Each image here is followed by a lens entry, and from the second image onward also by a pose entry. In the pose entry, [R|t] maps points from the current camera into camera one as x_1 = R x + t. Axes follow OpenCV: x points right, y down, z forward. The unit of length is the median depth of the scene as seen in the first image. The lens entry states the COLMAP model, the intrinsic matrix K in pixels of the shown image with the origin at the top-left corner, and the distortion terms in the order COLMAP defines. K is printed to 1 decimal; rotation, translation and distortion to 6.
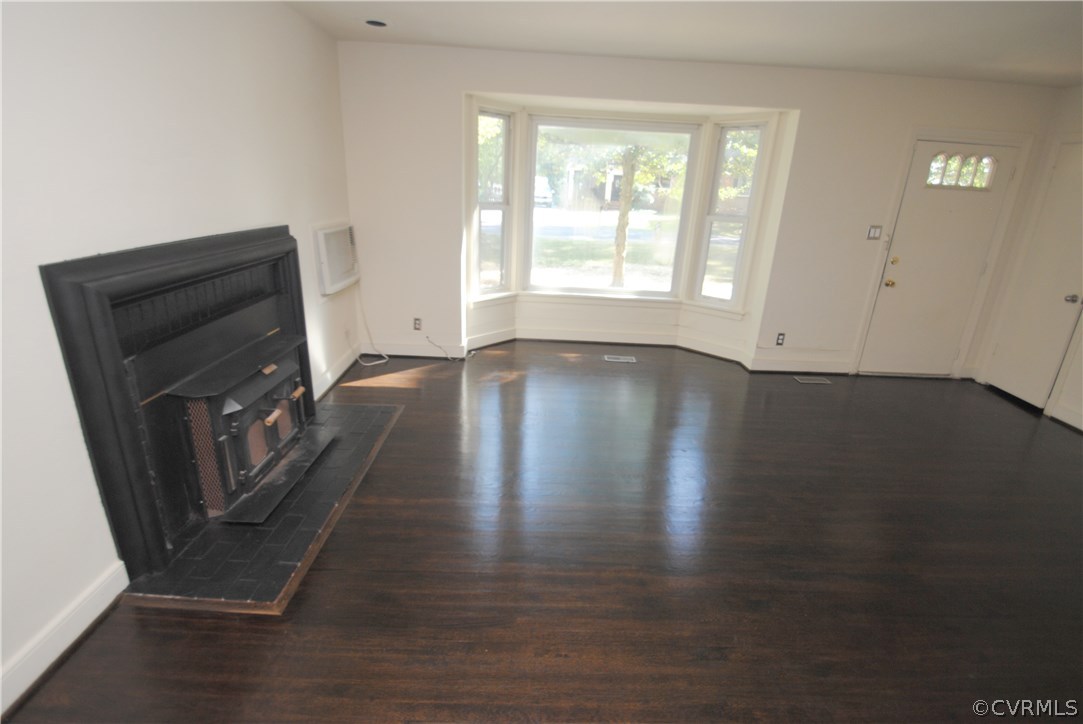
lens RADIAL K [[515.4, 0, 538.0], [0, 515.4, 366.3], [0, 0, 1]] dist [-0.012880, -0.003193]
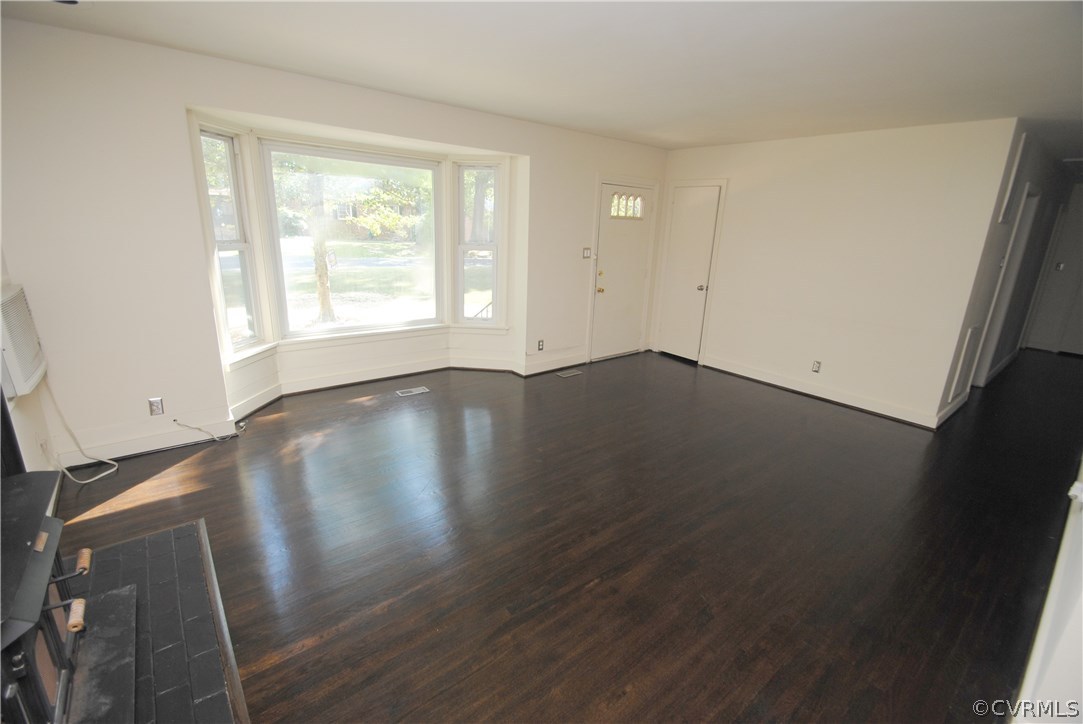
lens RADIAL K [[480.2, 0, 544.2], [0, 480.2, 363.0], [0, 0, 1]] dist [0.003574, -0.010082]
pose [[0.779012, -0.187732, 0.598244, -0.195372], [0.206120, 0.977772, 0.038427, -0.053229], [-0.592161, 0.093375, 0.800392, 0.105684]]
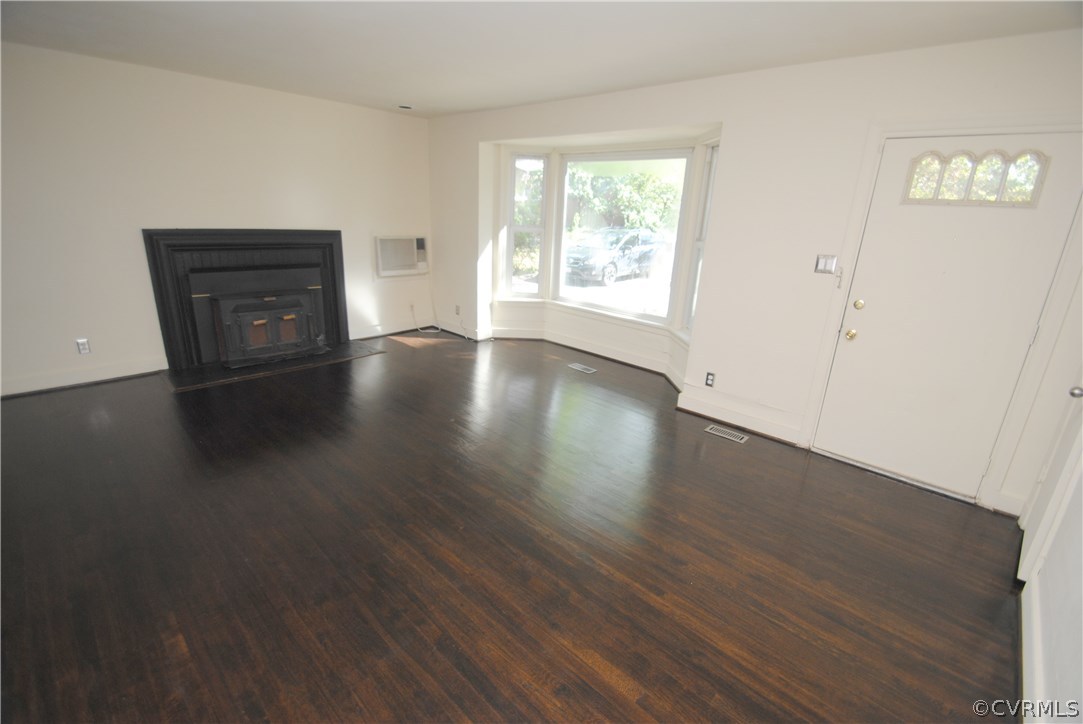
lens RADIAL K [[480.2, 0, 547.5], [0, 480.2, 363.5], [0, 0, 1]] dist [0.003574, -0.010082]
pose [[0.722130, 0.199008, -0.662514, 0.804718], [-0.246194, 0.968955, 0.022711, -0.029583], [0.646465, 0.146707, 0.748705, 0.202796]]
